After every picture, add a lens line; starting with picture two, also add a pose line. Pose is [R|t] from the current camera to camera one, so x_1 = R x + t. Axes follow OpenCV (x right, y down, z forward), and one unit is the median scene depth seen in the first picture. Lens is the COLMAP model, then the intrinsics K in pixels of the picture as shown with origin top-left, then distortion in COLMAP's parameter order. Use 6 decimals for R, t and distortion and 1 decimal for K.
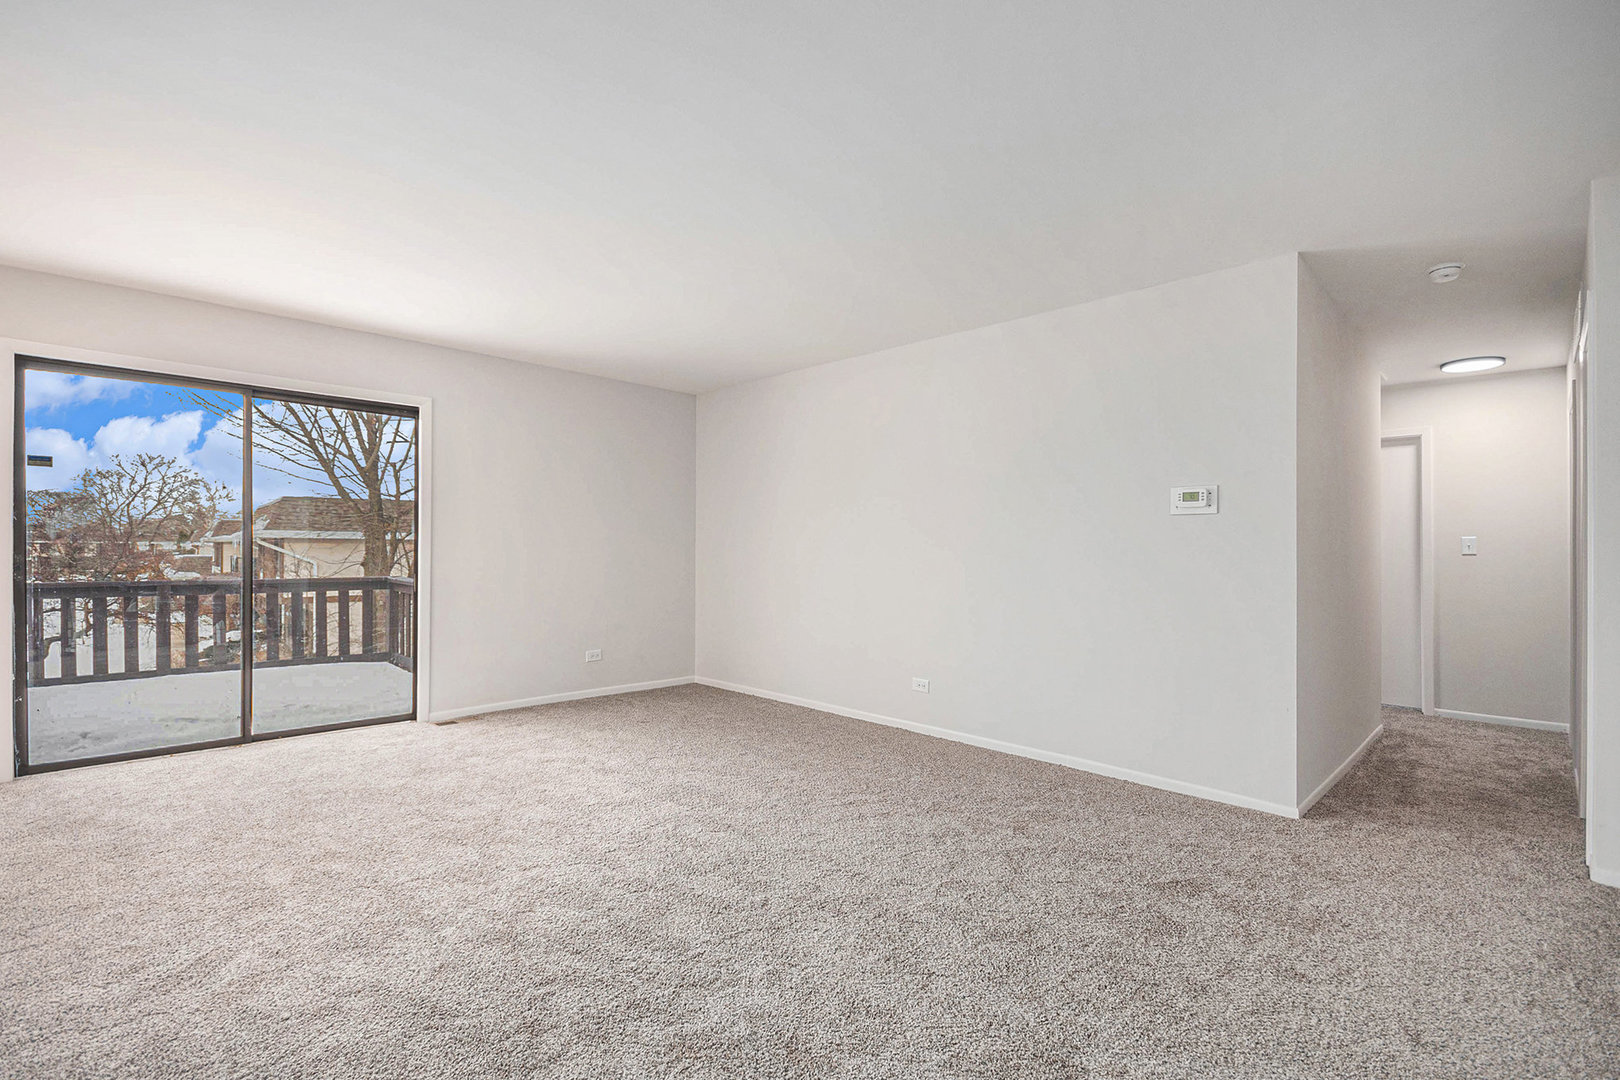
lens RADIAL K [[714.3, 0, 810.0], [0, 714.3, 540.0], [0, 0, 1]] dist [-0.042882, -0.000102]
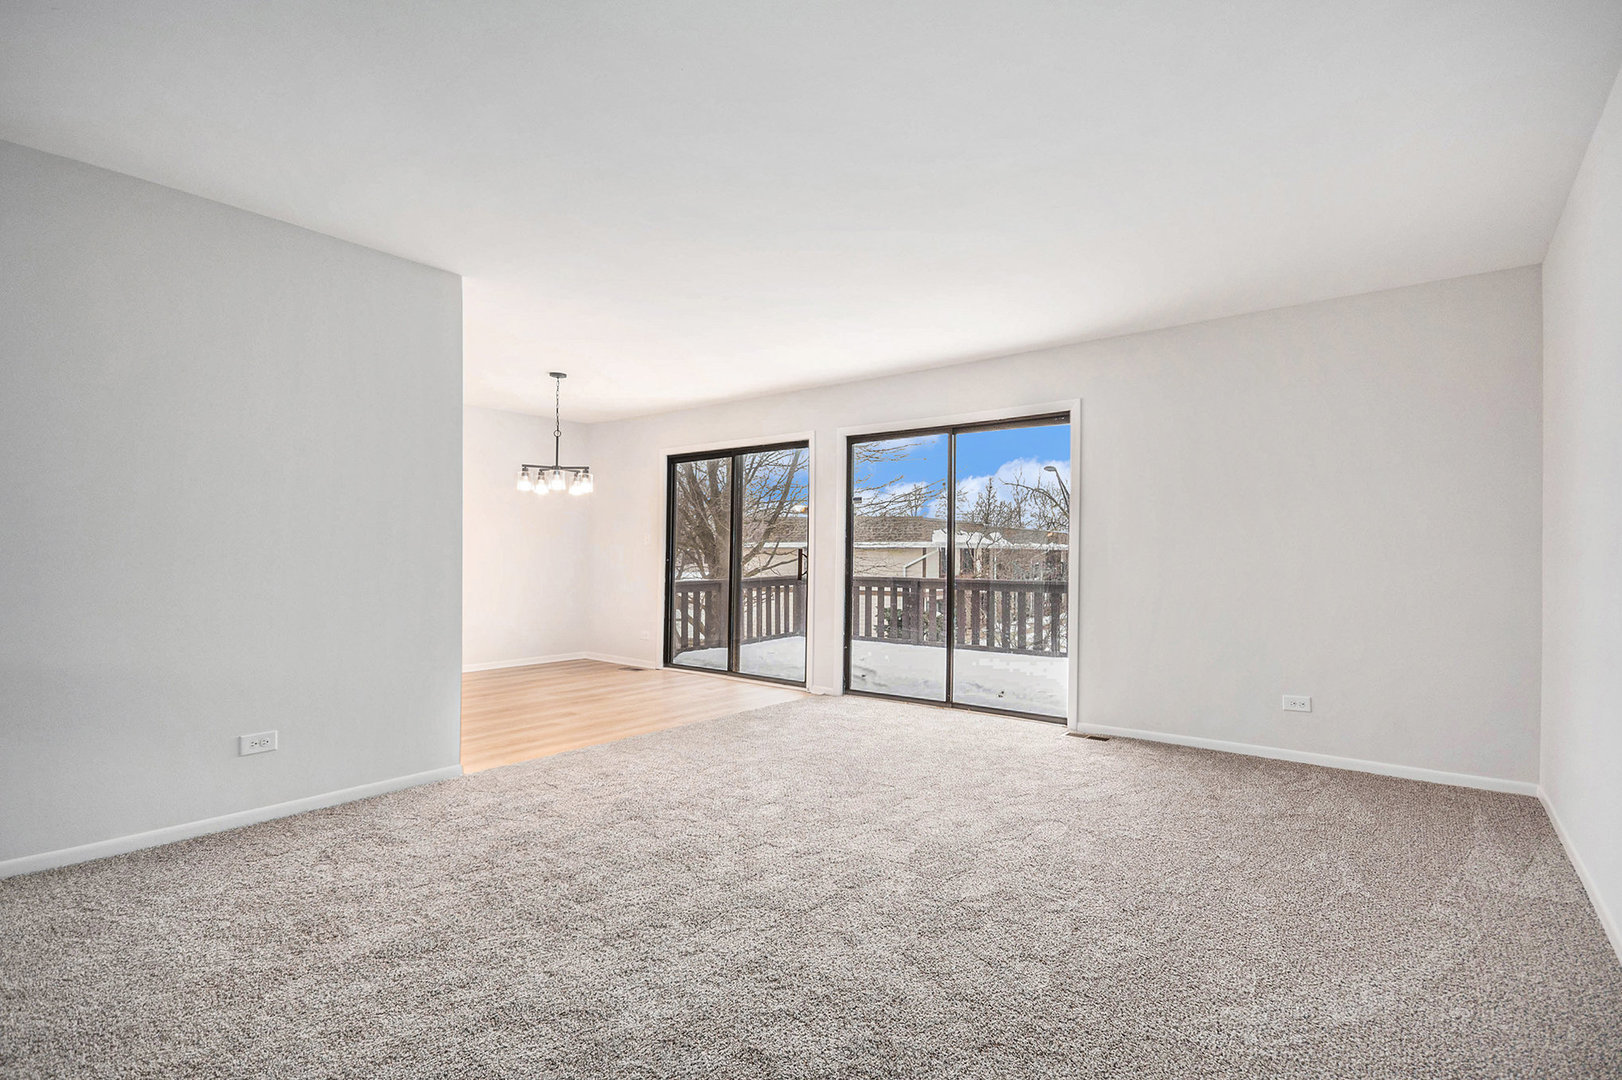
lens RADIAL K [[752.0, 0, 811.0], [0, 752.0, 540.0], [0, 0, 1]] dist [0.005742, 0.000261]
pose [[0.119345, -0.023630, -0.992572, 0.533943], [0.015014, 0.999645, -0.021993, 0.014459], [0.992739, -0.012277, 0.119658, 0.593692]]
